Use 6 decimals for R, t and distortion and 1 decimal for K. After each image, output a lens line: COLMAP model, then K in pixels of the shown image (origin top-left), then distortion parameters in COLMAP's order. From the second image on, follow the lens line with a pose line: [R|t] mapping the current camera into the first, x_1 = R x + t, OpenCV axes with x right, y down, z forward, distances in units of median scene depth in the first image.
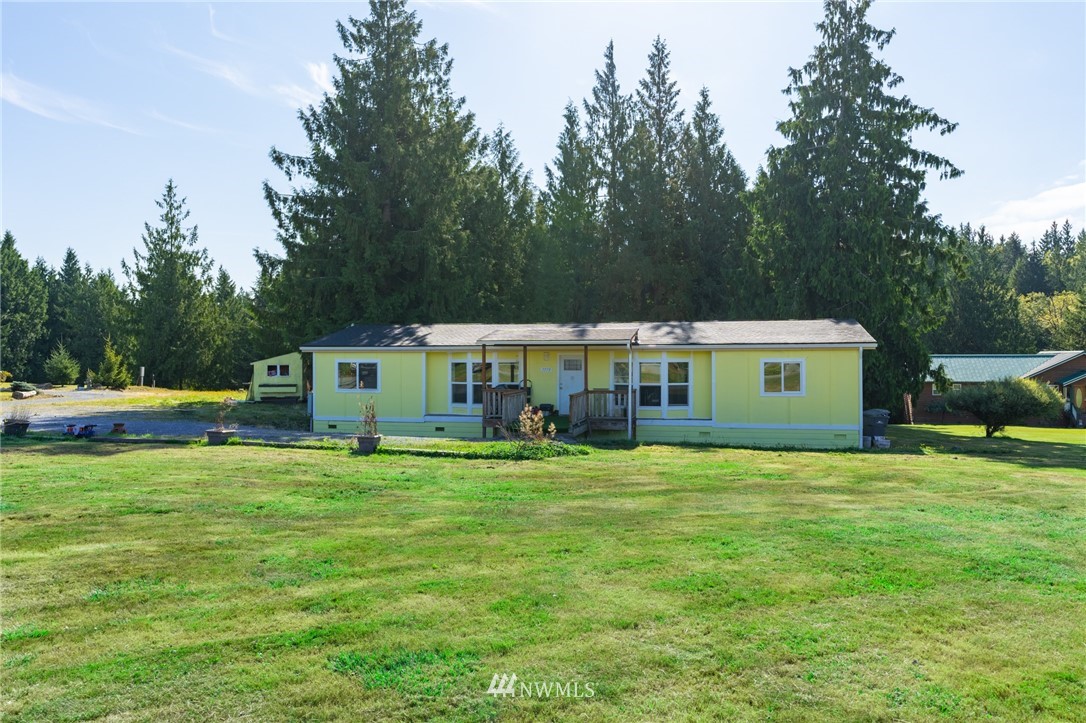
lens RADIAL K [[772.3, 0, 557.3], [0, 772.3, 367.1], [0, 0, 1]] dist [-0.003587, 0.008736]
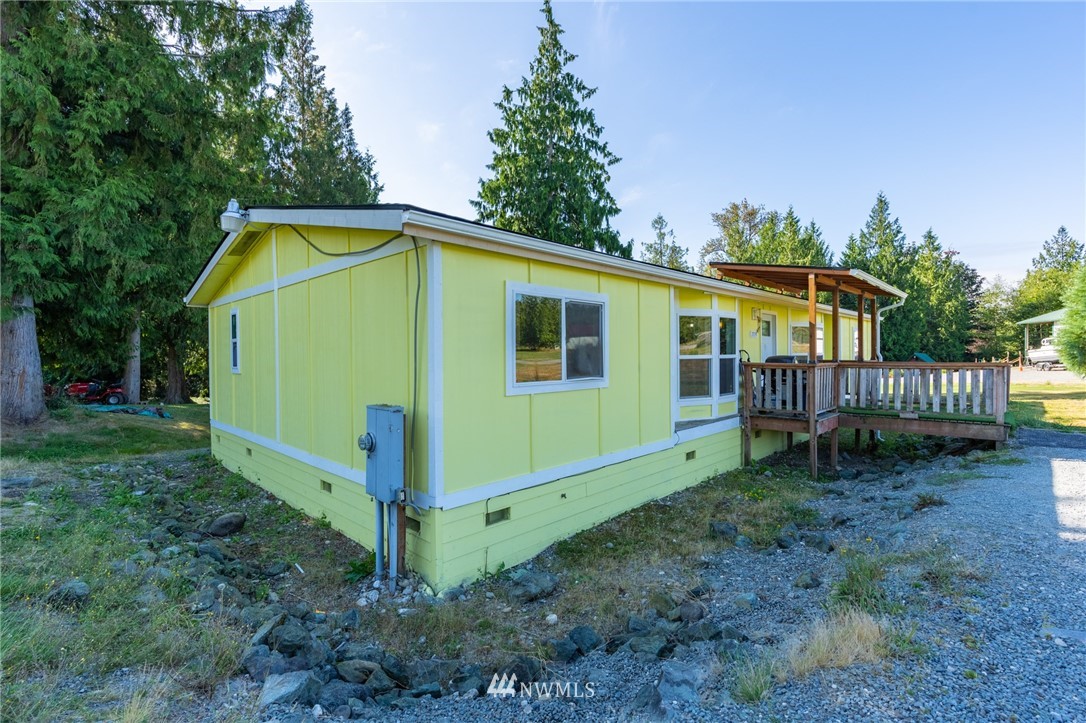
lens RADIAL K [[495.2, 0, 542.8], [0, 495.2, 356.8], [0, 0, 1]] dist [-0.009126, 0.000532]
pose [[0.525566, -0.006704, 0.850727, -0.314773], [0.019226, 0.999807, -0.003999, 0.013933], [-0.850536, 0.018458, 0.525593, 0.638620]]
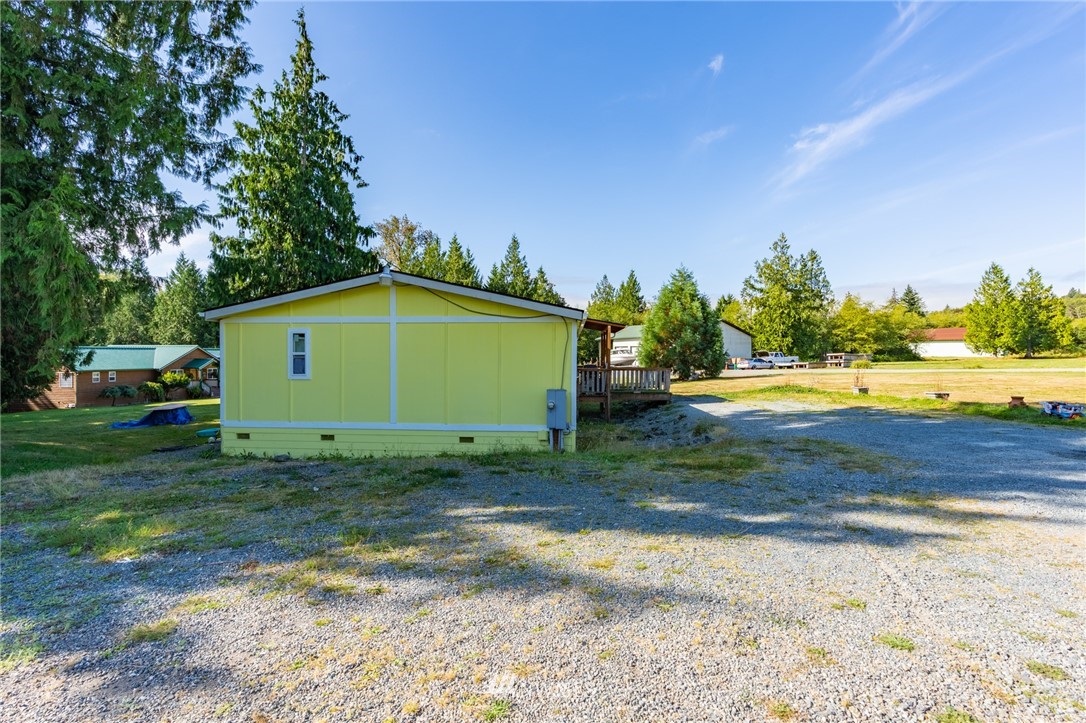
lens RADIAL K [[495.2, 0, 545.4], [0, 495.2, 358.2], [0, 0, 1]] dist [-0.009126, 0.000532]
pose [[-0.161786, -0.005307, 0.986812, -0.509789], [0.010701, 0.999917, 0.007132, 0.004529], [-0.986768, 0.011714, -0.161716, 0.783781]]
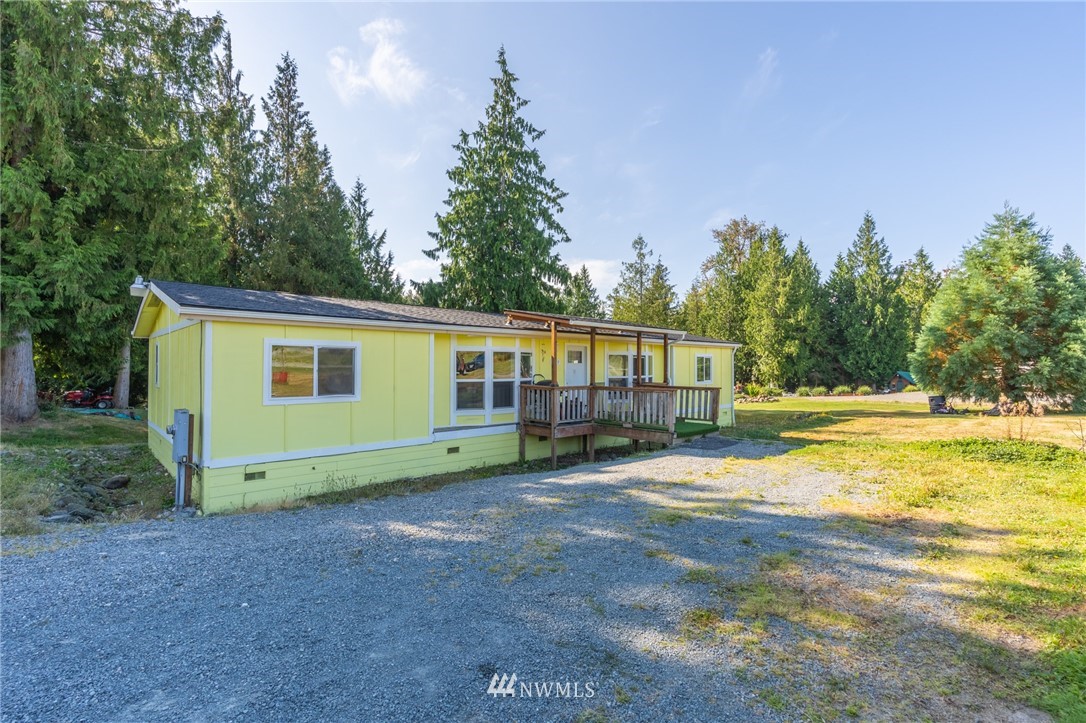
lens RADIAL K [[495.2, 0, 541.8], [0, 495.2, 365.1], [0, 0, 1]] dist [-0.009126, 0.000532]
pose [[0.562148, 0.005069, 0.827021, -0.321557], [0.006499, 0.999923, -0.010547, 0.008270], [-0.827011, 0.011304, 0.562072, 0.484533]]
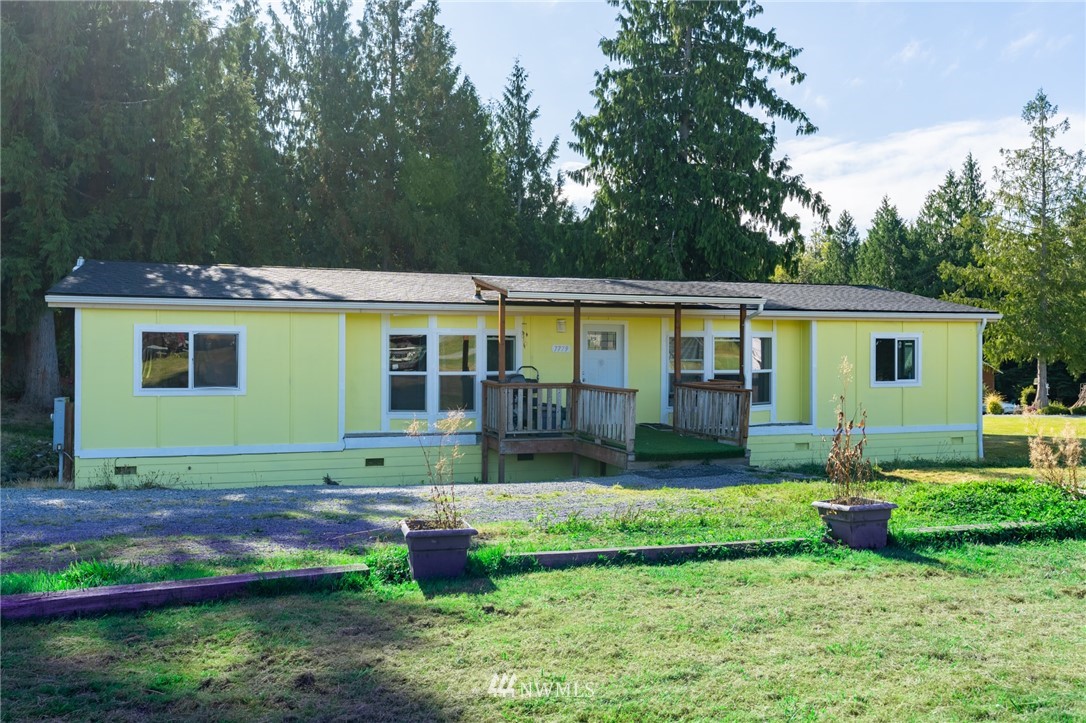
lens RADIAL K [[875.6, 0, 542.1], [0, 875.6, 363.8], [0, 0, 1]] dist [0.000480, 0.003611]
pose [[0.856525, -0.003363, 0.516094, -0.250143], [0.000875, 0.999987, 0.005065, 0.007805], [-0.516104, -0.003887, 0.856517, 0.303847]]
